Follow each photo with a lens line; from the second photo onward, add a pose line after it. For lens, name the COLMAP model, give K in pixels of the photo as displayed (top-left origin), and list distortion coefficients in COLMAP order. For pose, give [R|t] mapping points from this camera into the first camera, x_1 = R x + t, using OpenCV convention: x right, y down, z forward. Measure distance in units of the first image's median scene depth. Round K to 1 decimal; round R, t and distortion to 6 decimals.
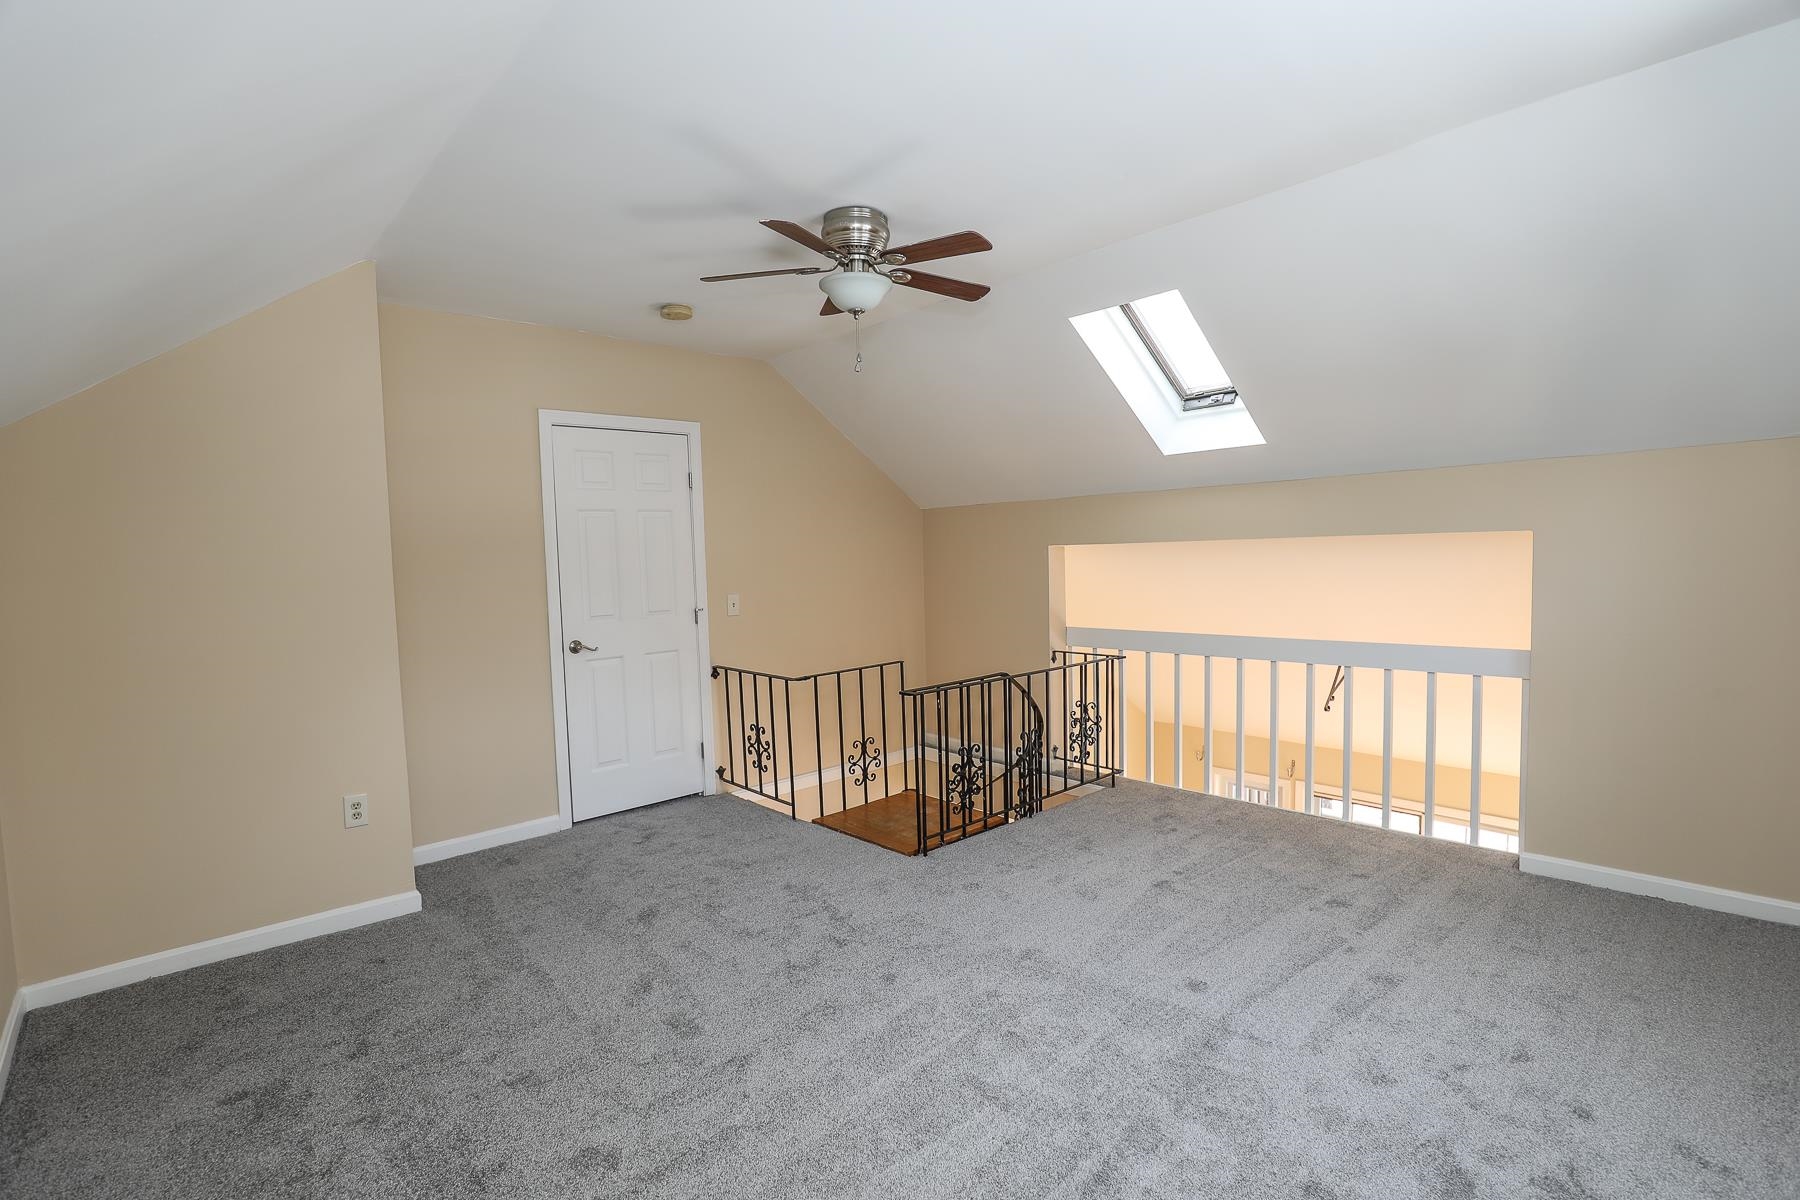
lens RADIAL K [[839.5, 0, 905.5], [0, 839.5, 598.2], [0, 0, 1]] dist [-0.023765, 0.001965]
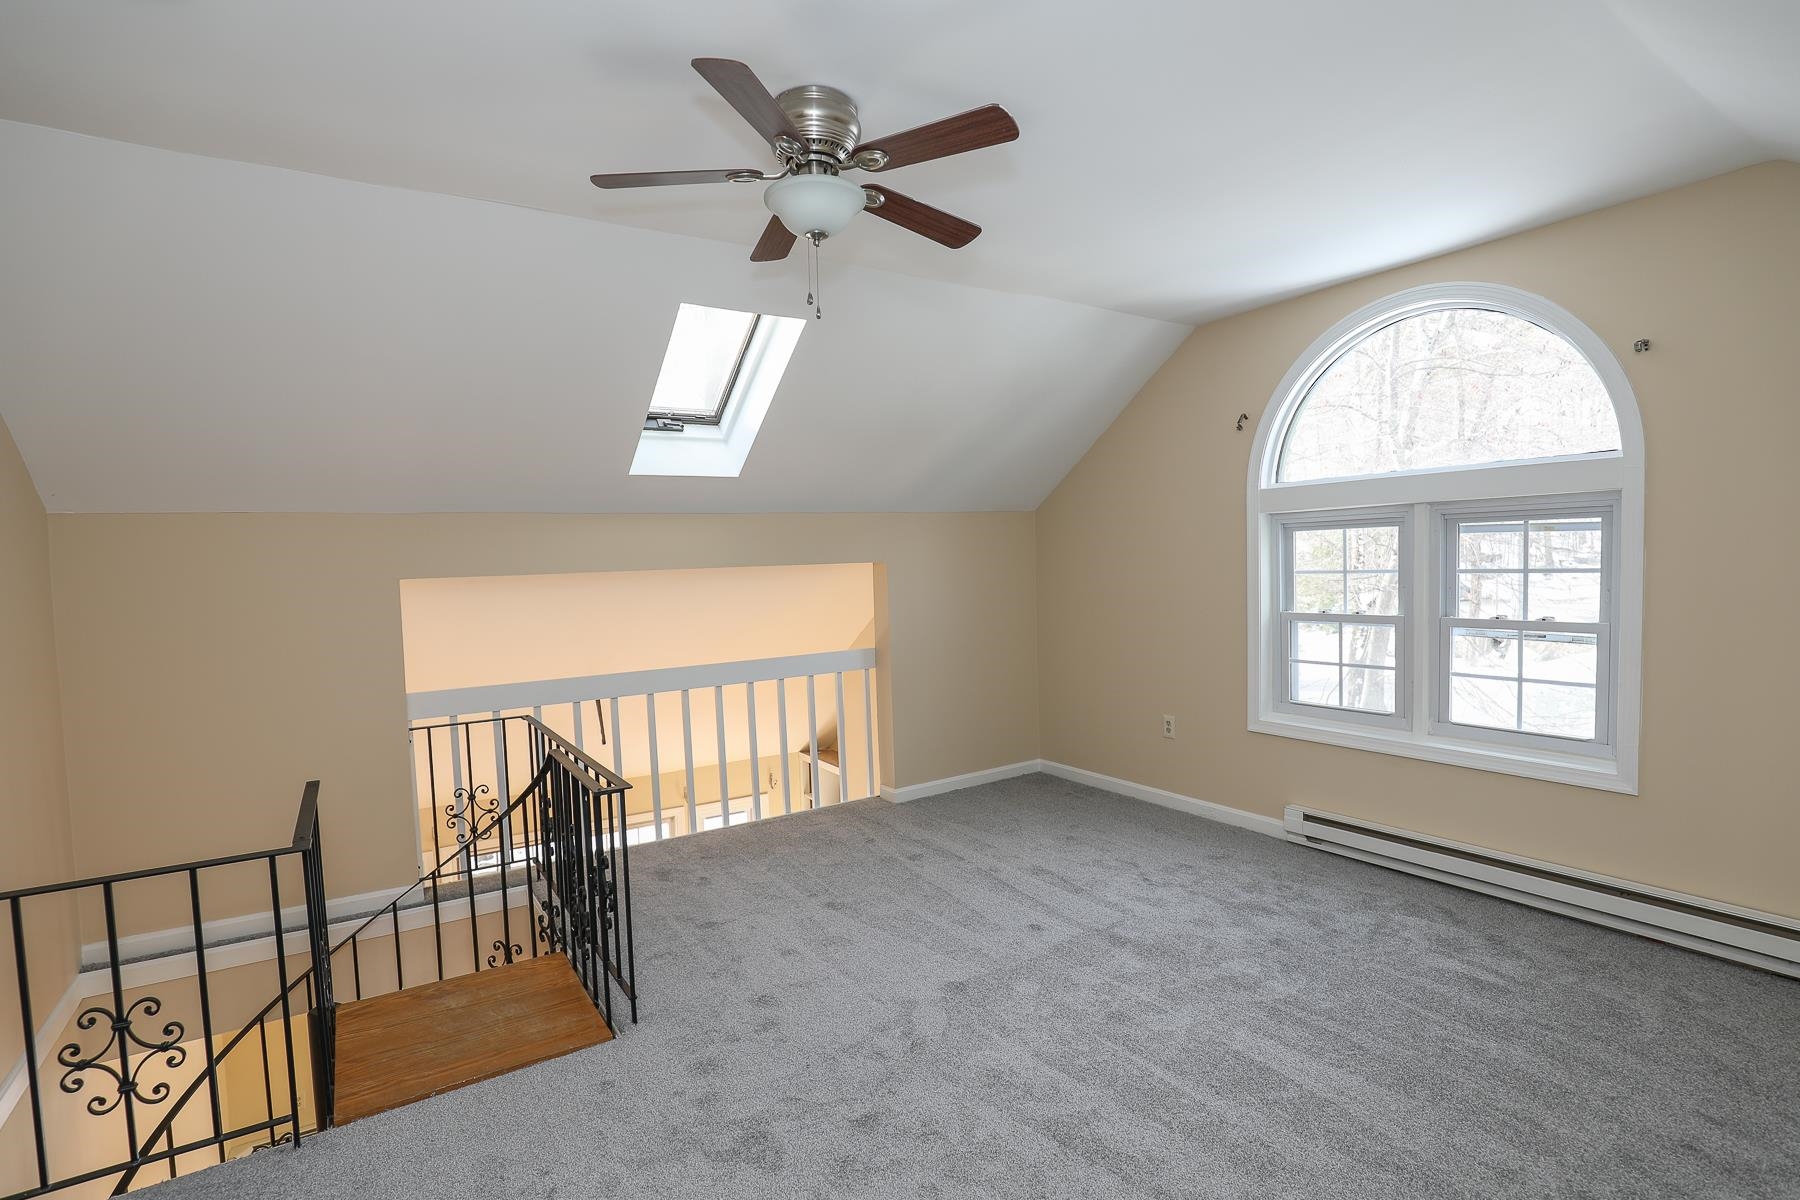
lens RADIAL K [[839.5, 0, 905.4], [0, 839.5, 600.5], [0, 0, 1]] dist [-0.023765, 0.001965]
pose [[0.182468, -0.020708, 0.982994, -0.648691], [0.080684, 0.996722, 0.006020, -0.021787], [-0.979896, 0.078214, 0.183541, 0.695475]]
